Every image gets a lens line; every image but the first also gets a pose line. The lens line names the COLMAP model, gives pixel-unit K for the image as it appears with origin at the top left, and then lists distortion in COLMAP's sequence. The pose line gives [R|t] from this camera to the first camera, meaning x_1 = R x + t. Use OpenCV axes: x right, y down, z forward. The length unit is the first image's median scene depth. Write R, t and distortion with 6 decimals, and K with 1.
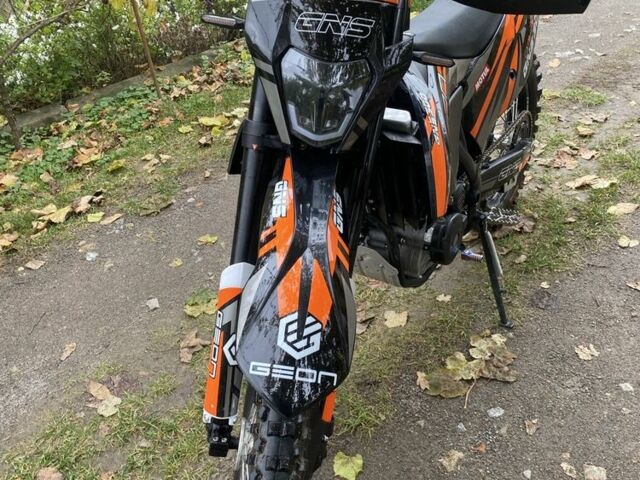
lens RADIAL K [[649.3, 0, 320.0], [0, 649.3, 240.0], [0, 0, 1]] dist [0.102516, -0.285623]
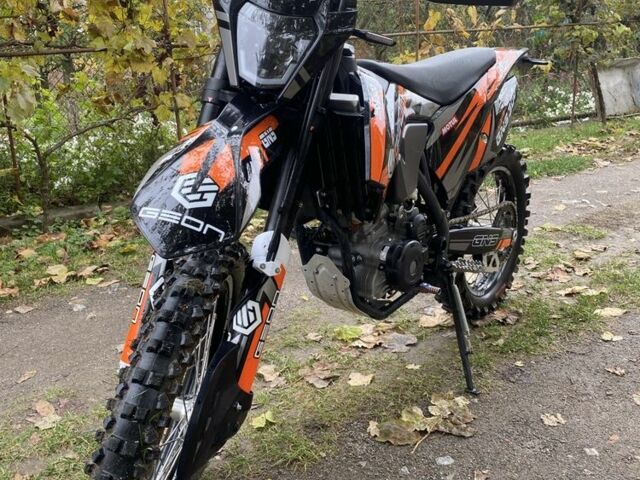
lens RADIAL K [[645.4, 0, 316.0], [0, 645.4, 227.0], [0, 0, 1]] dist [0.104642, -0.263751]
pose [[0.990961, 0.106764, -0.081227, 0.116569], [-0.126575, 0.944711, -0.302488, 0.227959], [0.044441, 0.310035, 0.949686, 0.023004]]
